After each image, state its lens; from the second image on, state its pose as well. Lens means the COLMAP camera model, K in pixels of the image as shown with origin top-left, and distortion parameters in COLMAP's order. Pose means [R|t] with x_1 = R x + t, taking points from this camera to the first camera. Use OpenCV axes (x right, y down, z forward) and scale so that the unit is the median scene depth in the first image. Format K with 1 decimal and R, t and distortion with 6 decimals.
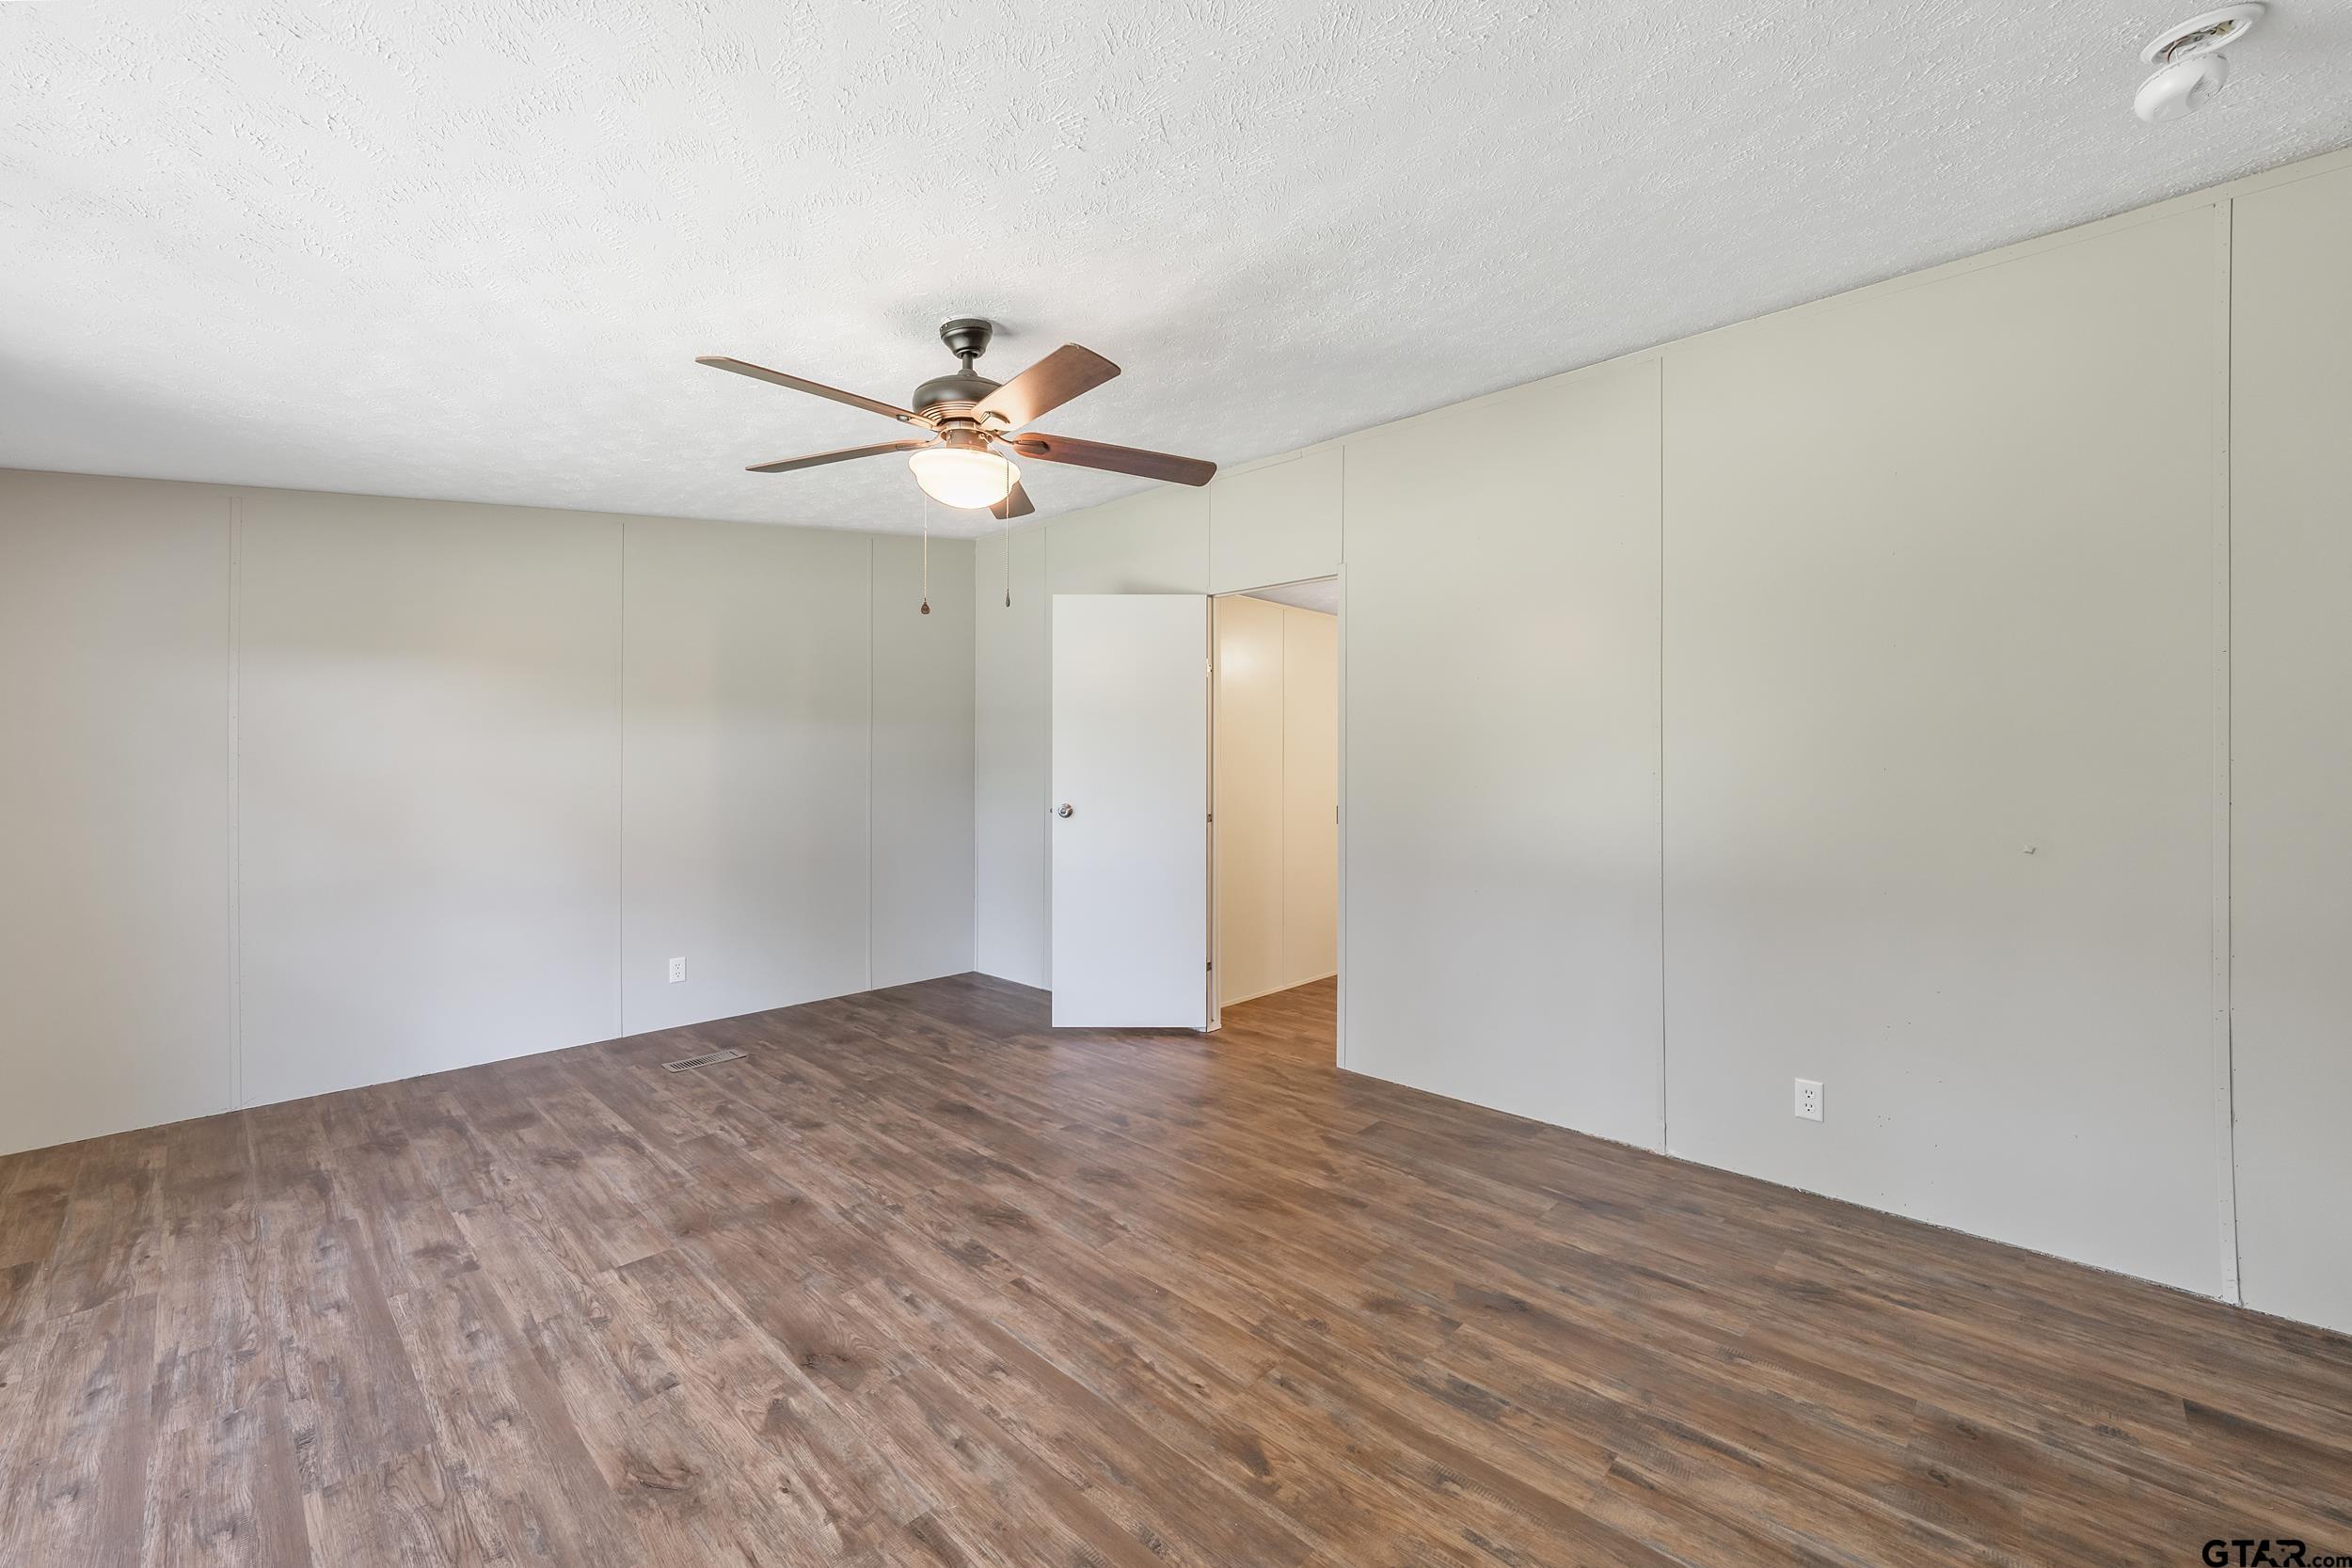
lens RADIAL K [[917.4, 0, 1183.0], [0, 917.4, 772.7], [0, 0, 1]] dist [0.000175, -0.000008]
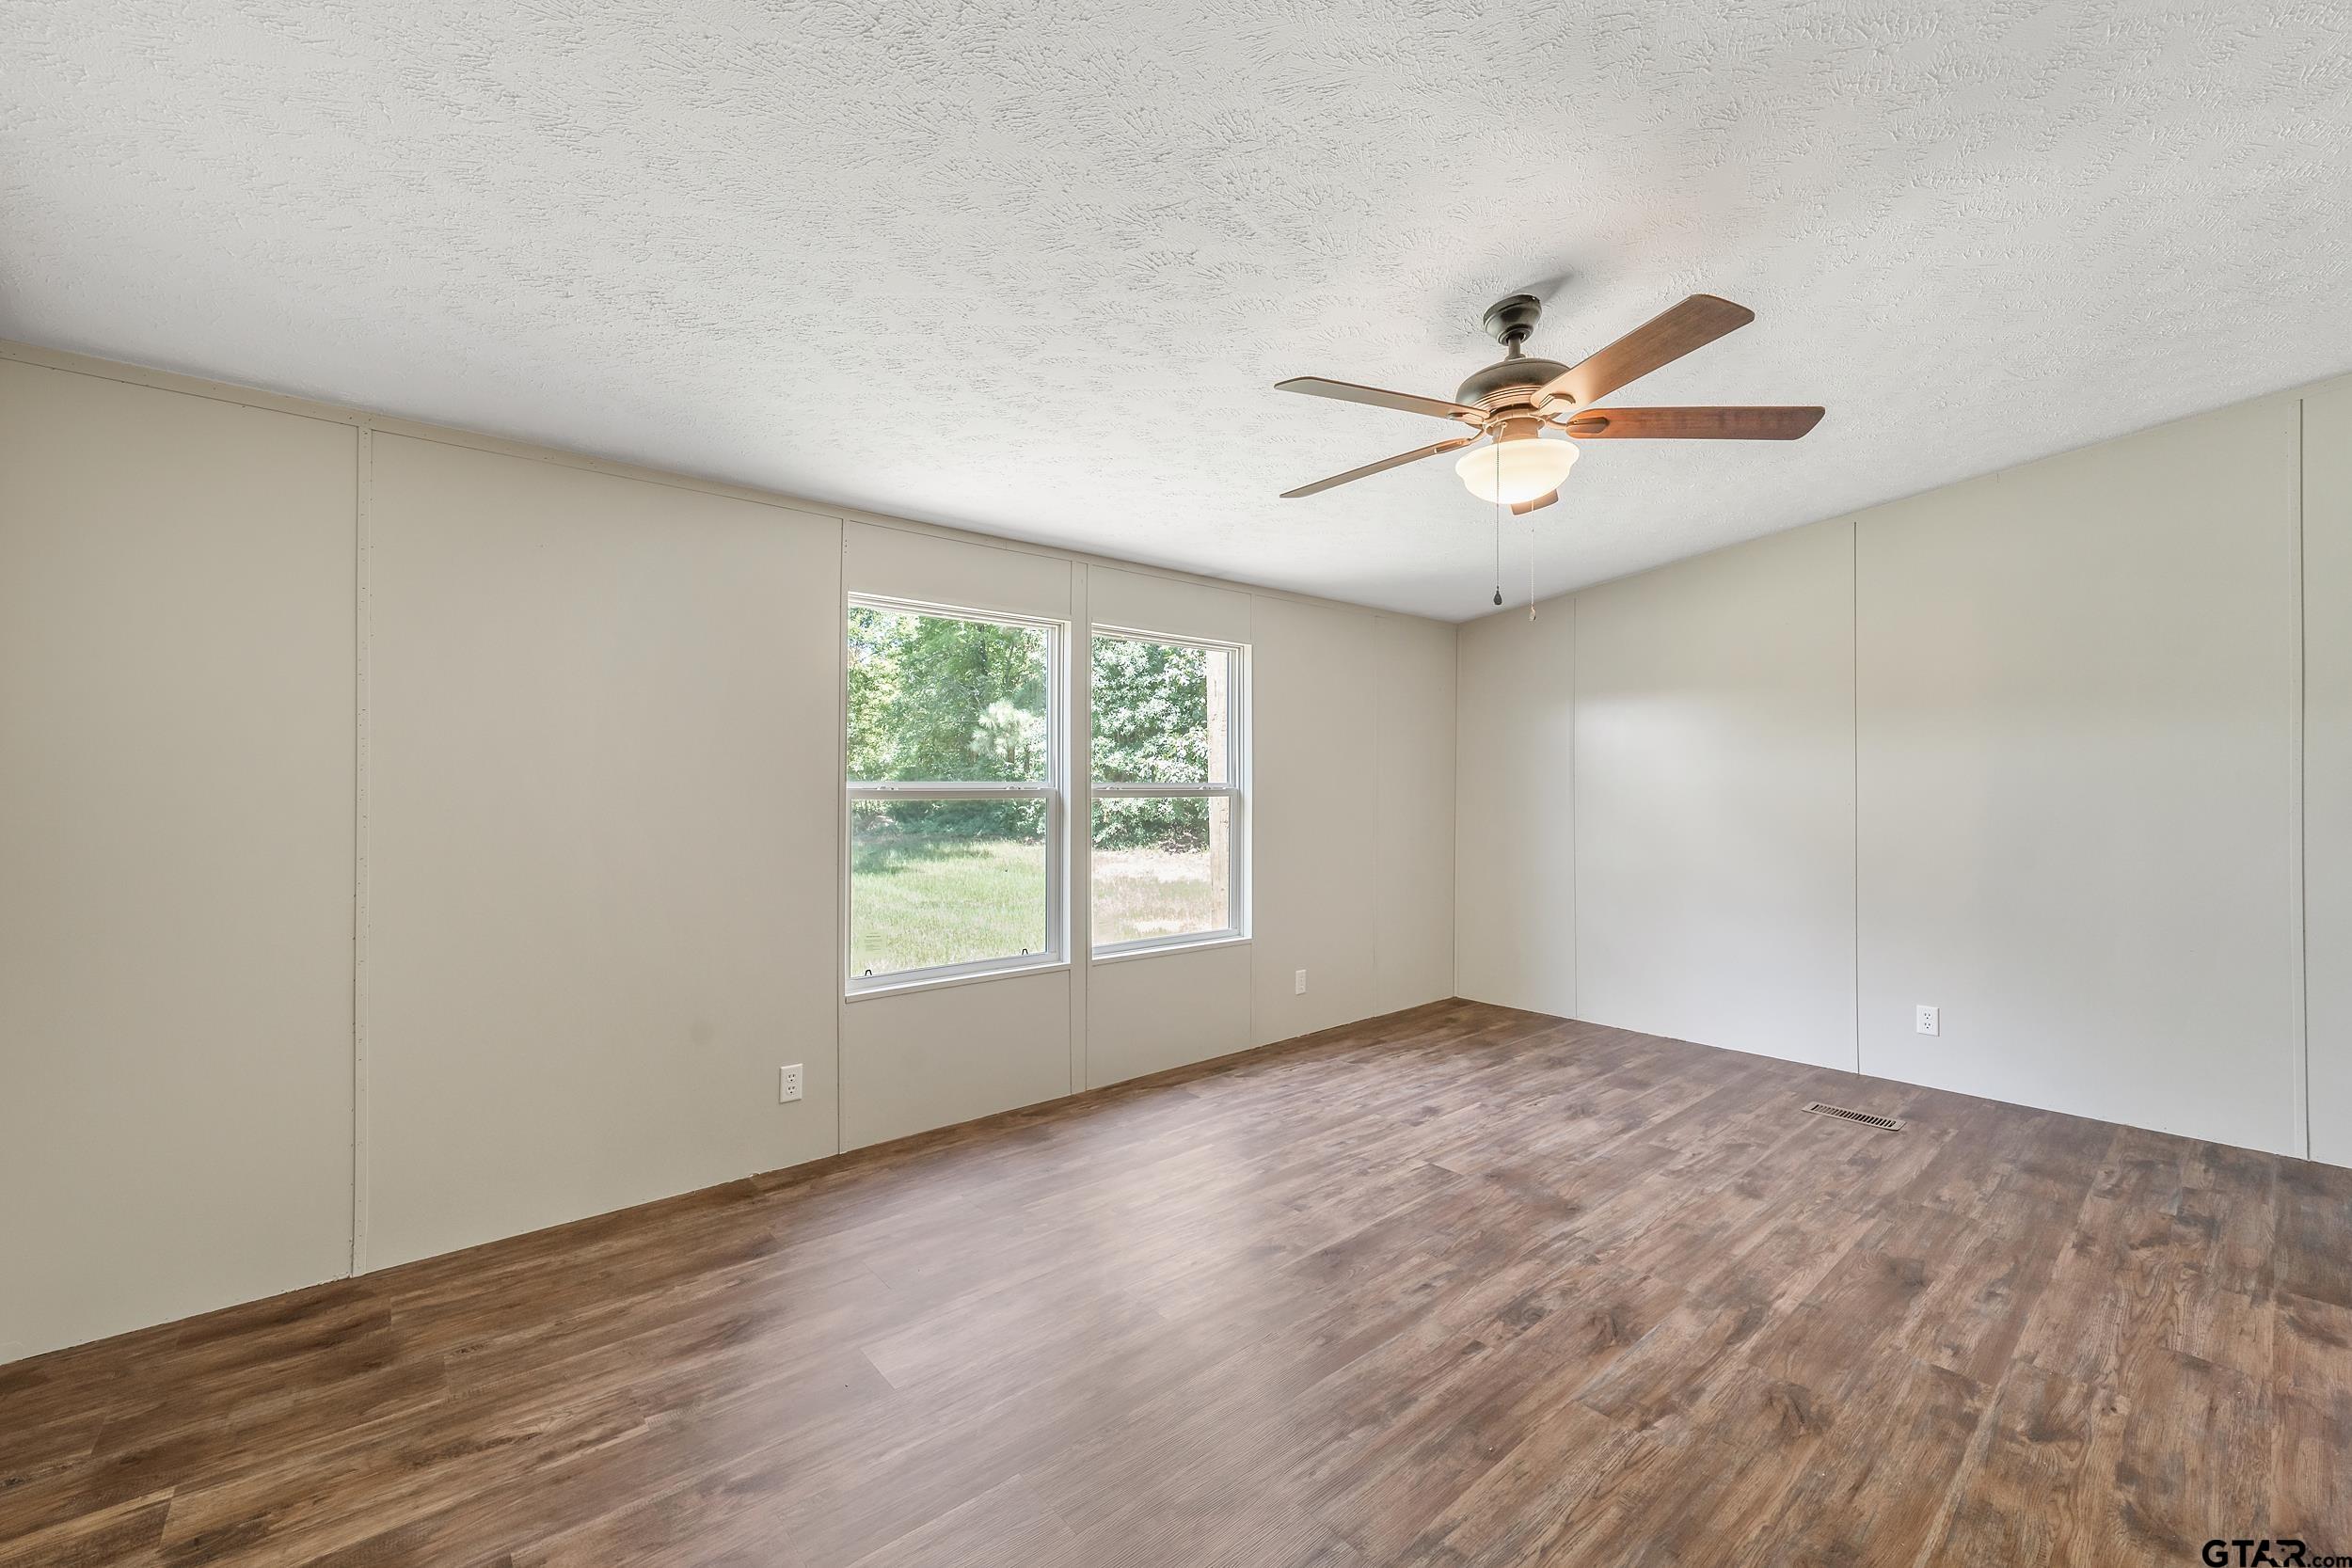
lens RADIAL K [[989.2, 0, 1183.4], [0, 989.2, 766.5], [0, 0, 1]] dist [0.002286, -0.000028]
pose [[-0.114384, -0.019724, -0.993241, 0.661214], [-0.005444, 0.999800, -0.019227, 0.009981], [0.993422, 0.003207, -0.114469, 0.663711]]
